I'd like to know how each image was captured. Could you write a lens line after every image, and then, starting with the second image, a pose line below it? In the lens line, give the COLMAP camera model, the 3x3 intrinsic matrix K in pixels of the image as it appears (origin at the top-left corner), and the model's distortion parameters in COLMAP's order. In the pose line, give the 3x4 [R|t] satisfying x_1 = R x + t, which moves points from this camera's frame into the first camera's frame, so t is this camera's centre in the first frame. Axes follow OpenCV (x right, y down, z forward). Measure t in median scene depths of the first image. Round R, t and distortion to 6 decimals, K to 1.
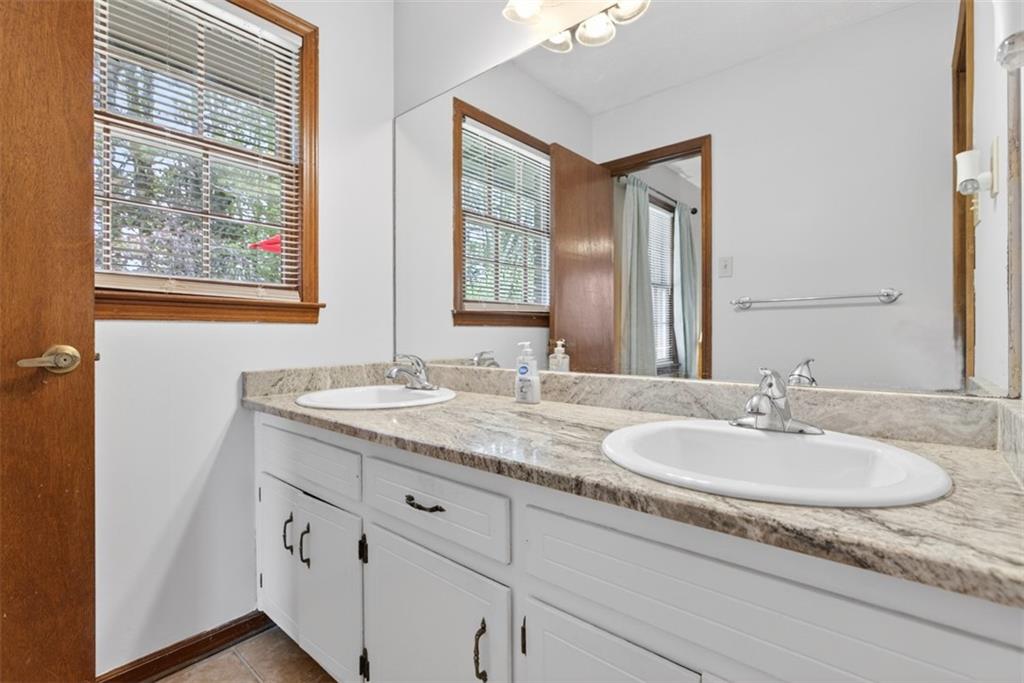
lens RADIAL K [[473.0, 0, 513.3], [0, 473.0, 338.0], [0, 0, 1]] dist [-0.005962, -0.000334]
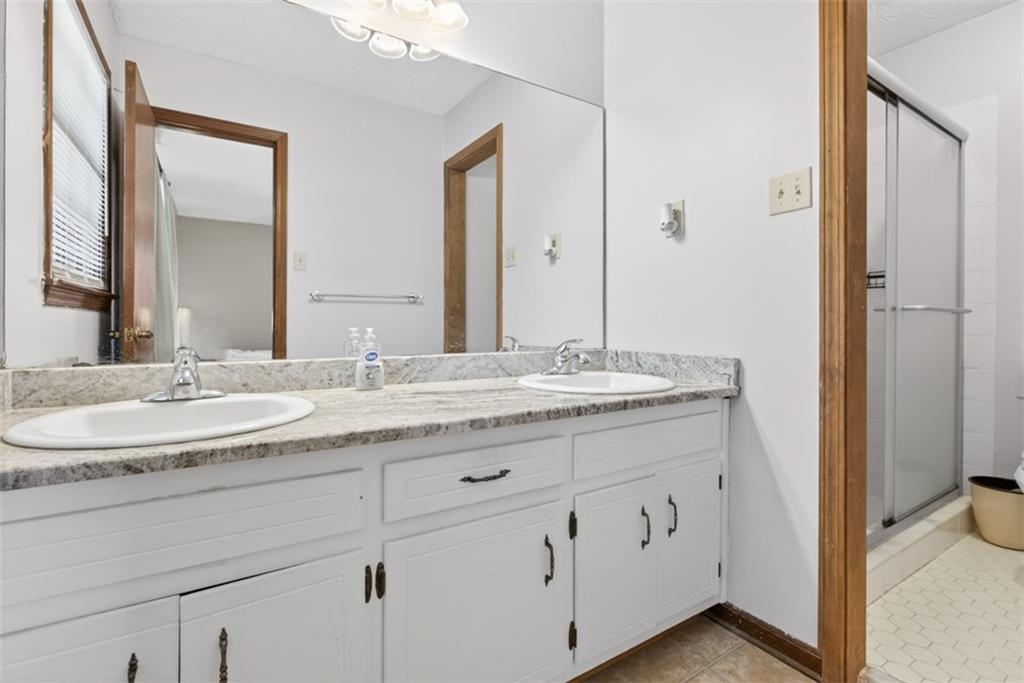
lens RADIAL K [[456.9, 0, 510.9], [0, 456.9, 331.8], [0, 0, 1]] dist [-0.013307, 0.004744]
pose [[0.306405, -0.010653, 0.951842, -0.998104], [0.005611, 0.999940, 0.009385, 0.011296], [-0.951885, 0.002465, 0.306446, 0.540582]]
